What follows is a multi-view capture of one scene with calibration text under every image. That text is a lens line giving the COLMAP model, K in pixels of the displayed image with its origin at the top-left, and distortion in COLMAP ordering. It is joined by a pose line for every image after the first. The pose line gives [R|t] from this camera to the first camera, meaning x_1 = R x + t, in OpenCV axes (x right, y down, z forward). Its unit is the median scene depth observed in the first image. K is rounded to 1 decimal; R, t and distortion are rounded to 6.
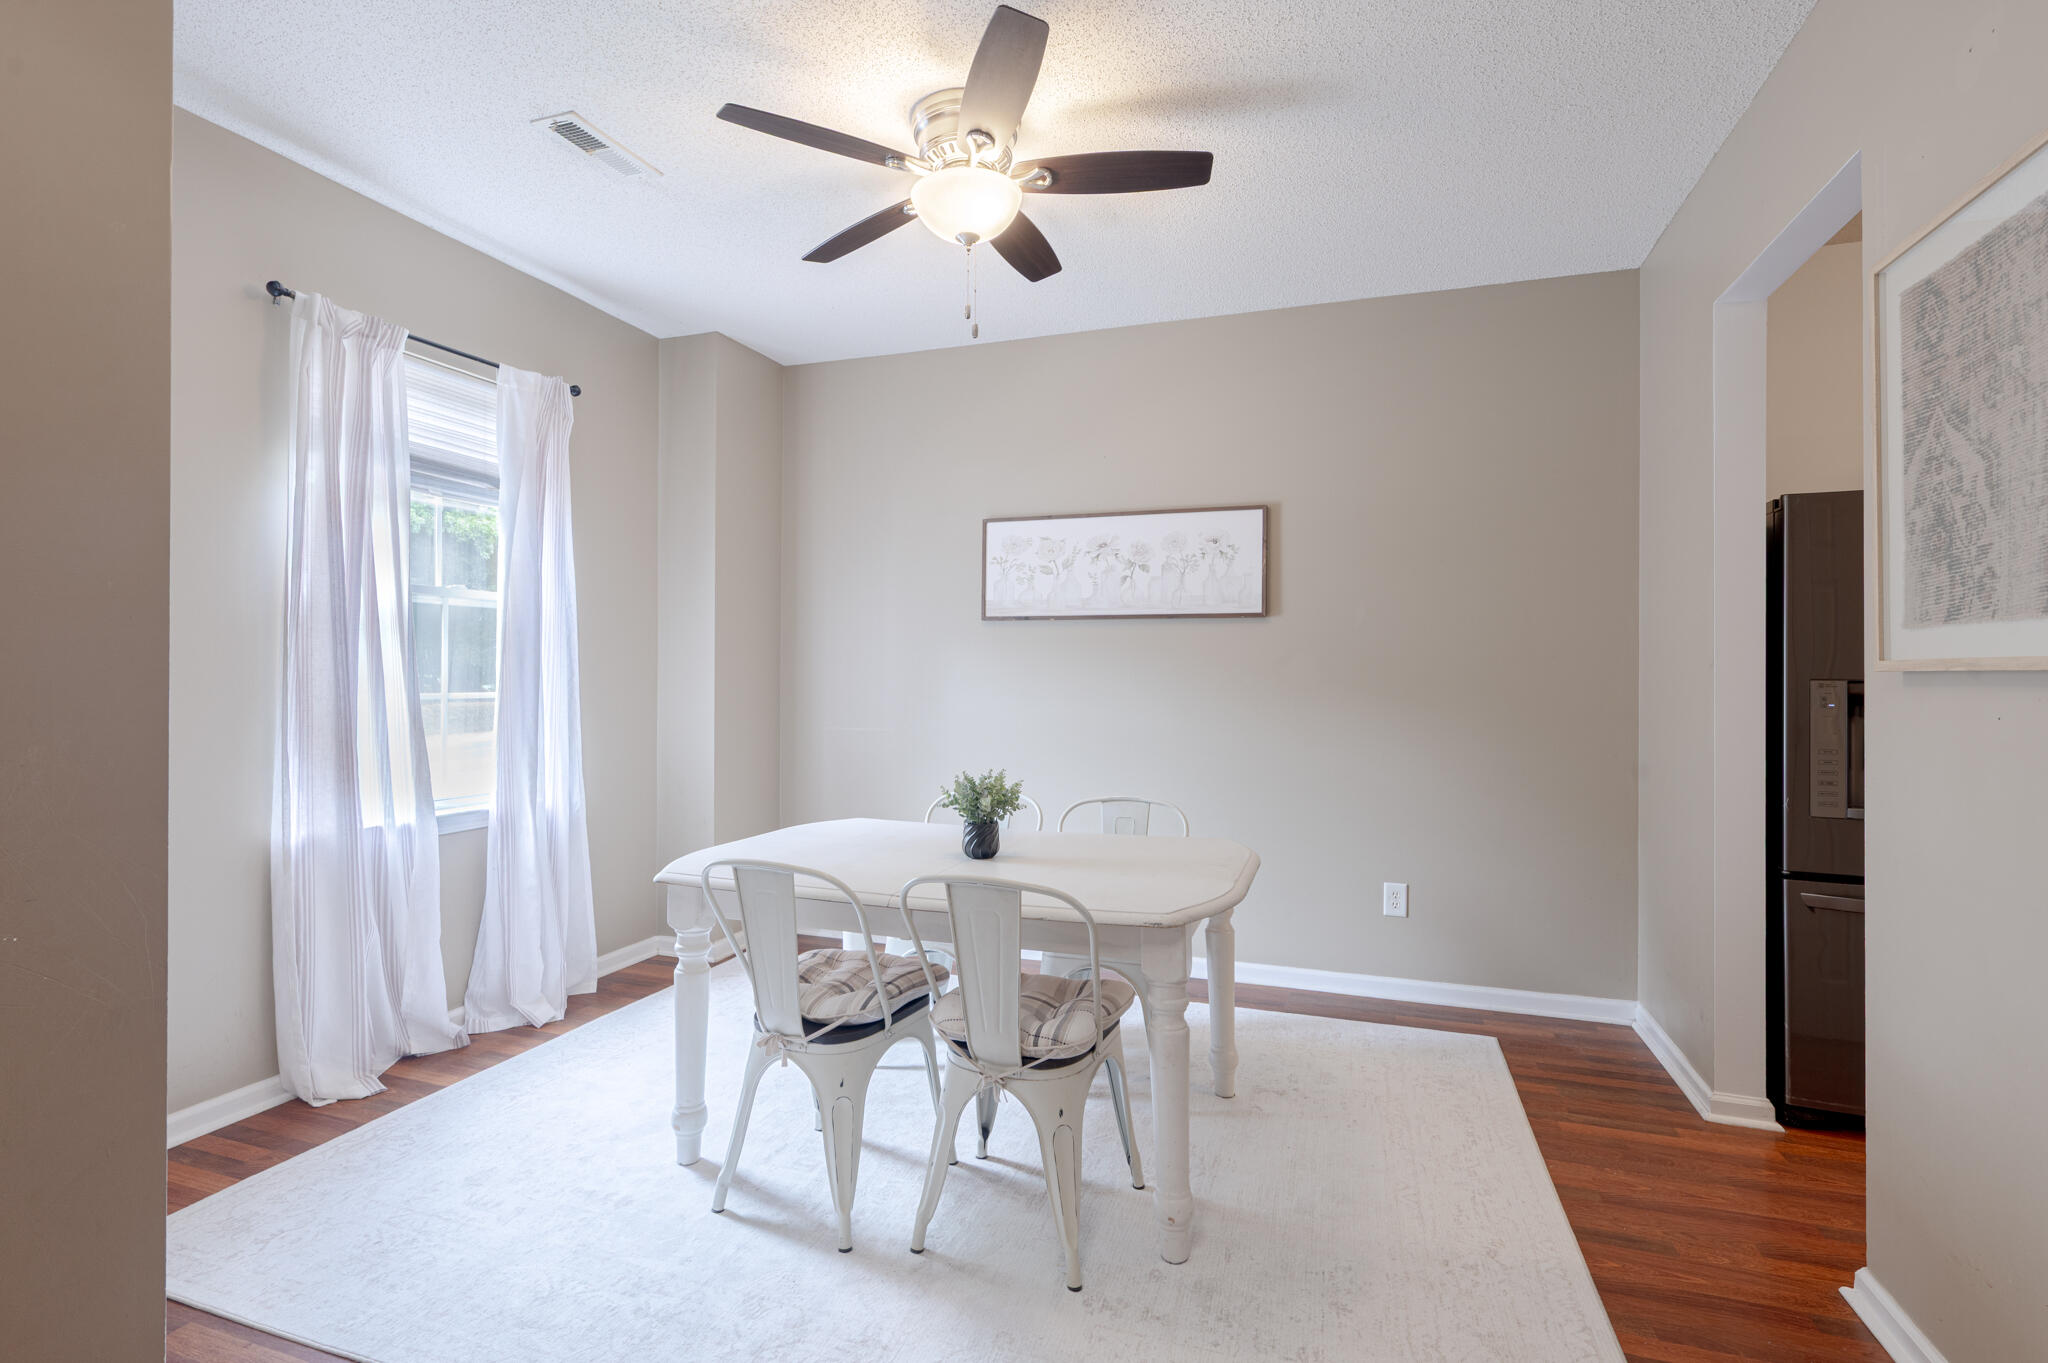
lens RADIAL K [[956.8, 0, 1023.5], [0, 956.8, 673.8], [0, 0, 1]] dist [-0.005343, 0.000562]
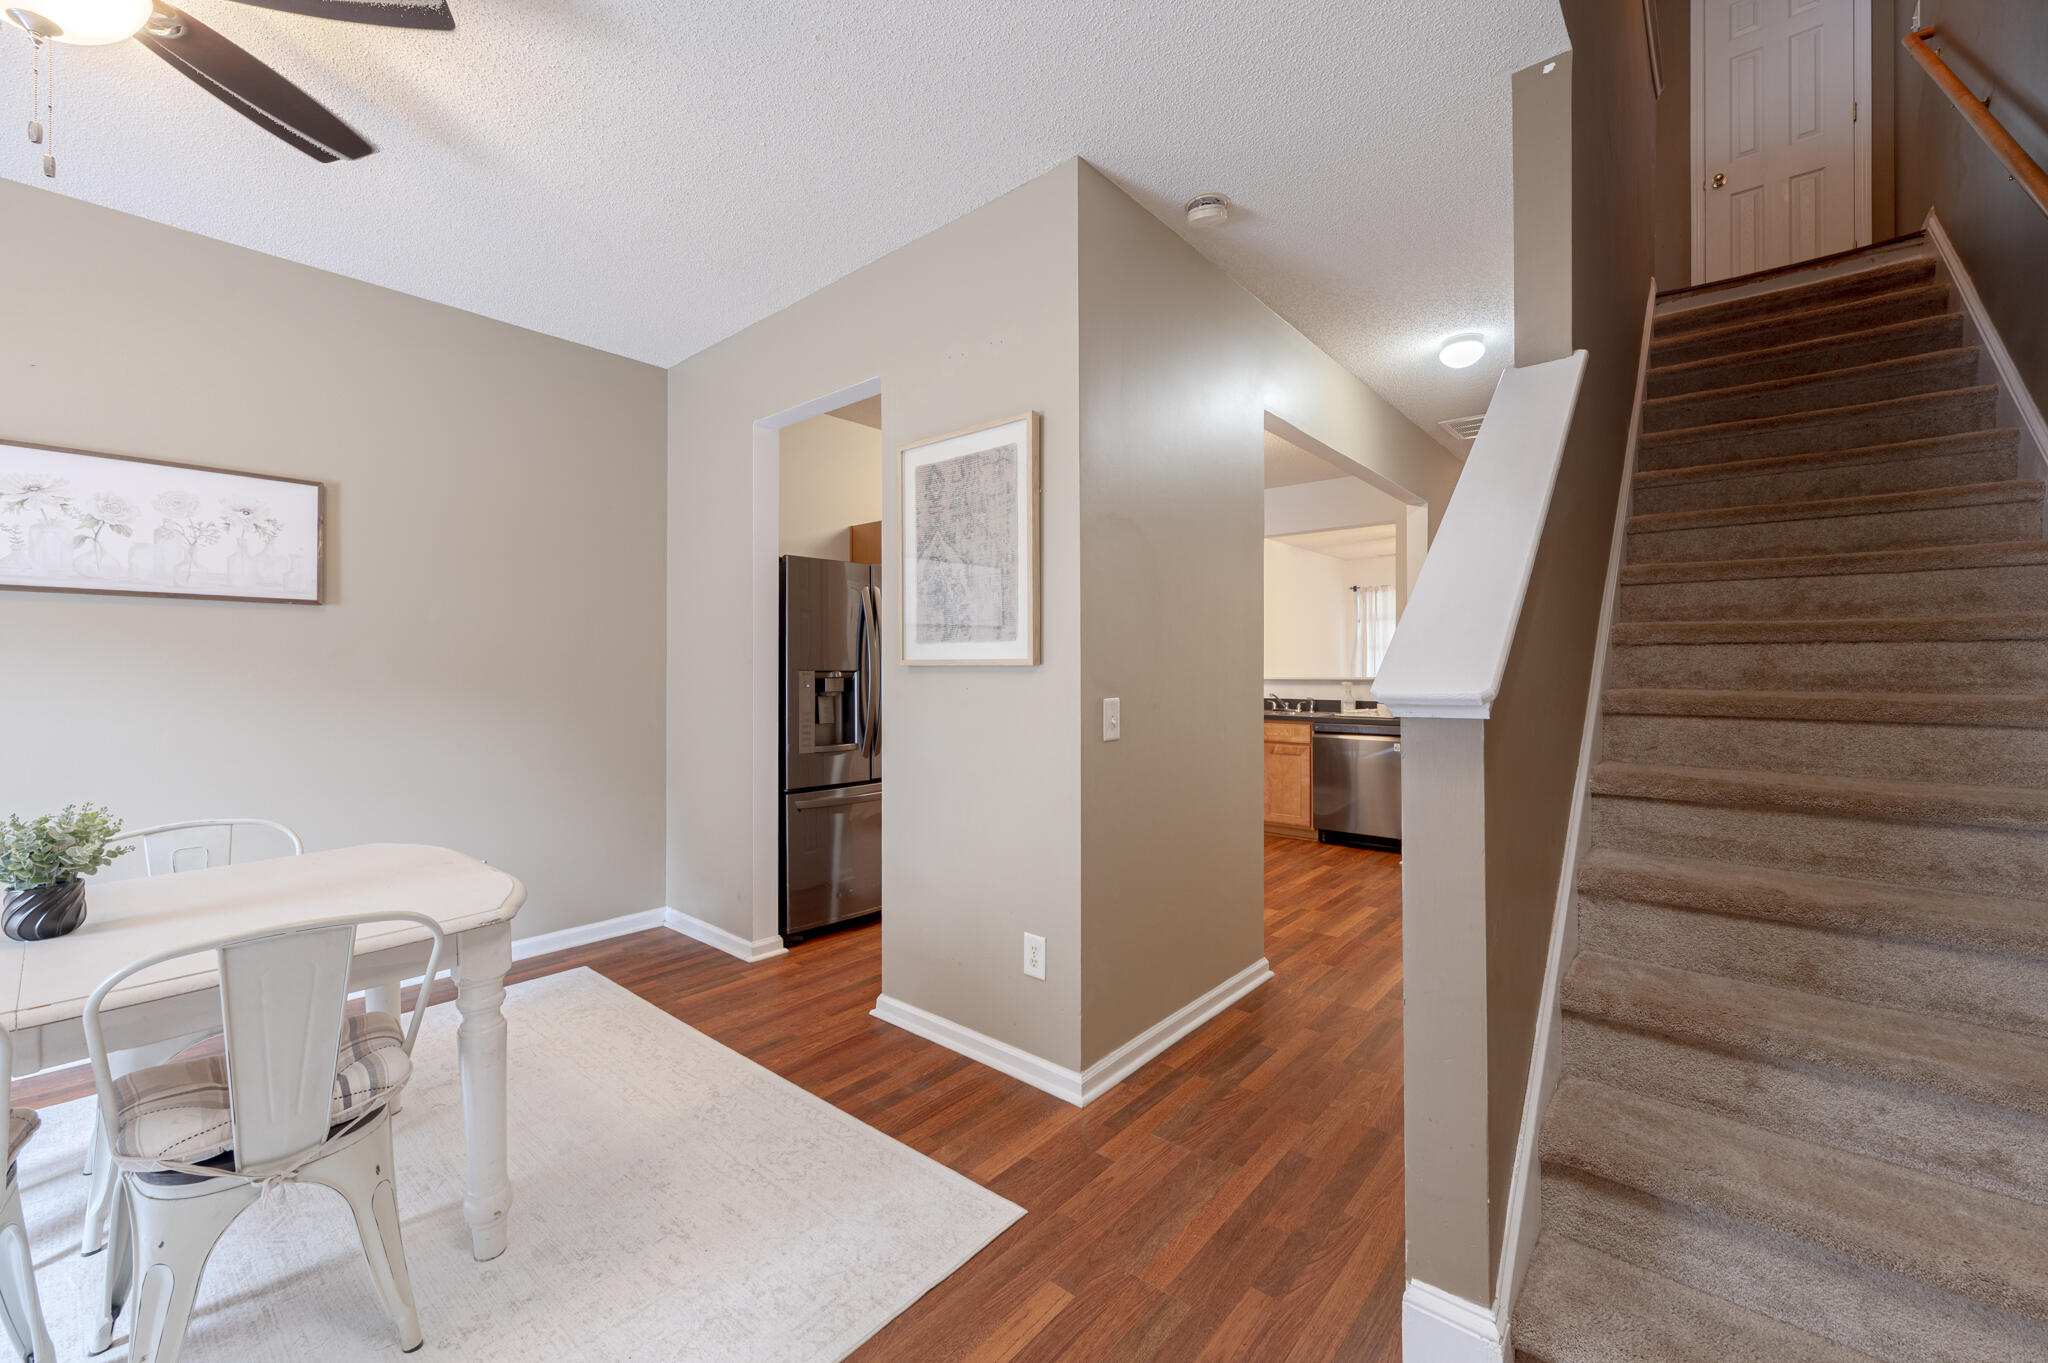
lens RADIAL K [[804.9, 0, 1028.1], [0, 804.9, 672.9], [0, 0, 1]] dist [0.000559, -0.000123]
pose [[0.364432, -0.009177, 0.931185, -0.322291], [0.000869, 0.999954, 0.009514, -0.001931], [-0.931230, -0.002658, 0.364423, 0.133414]]
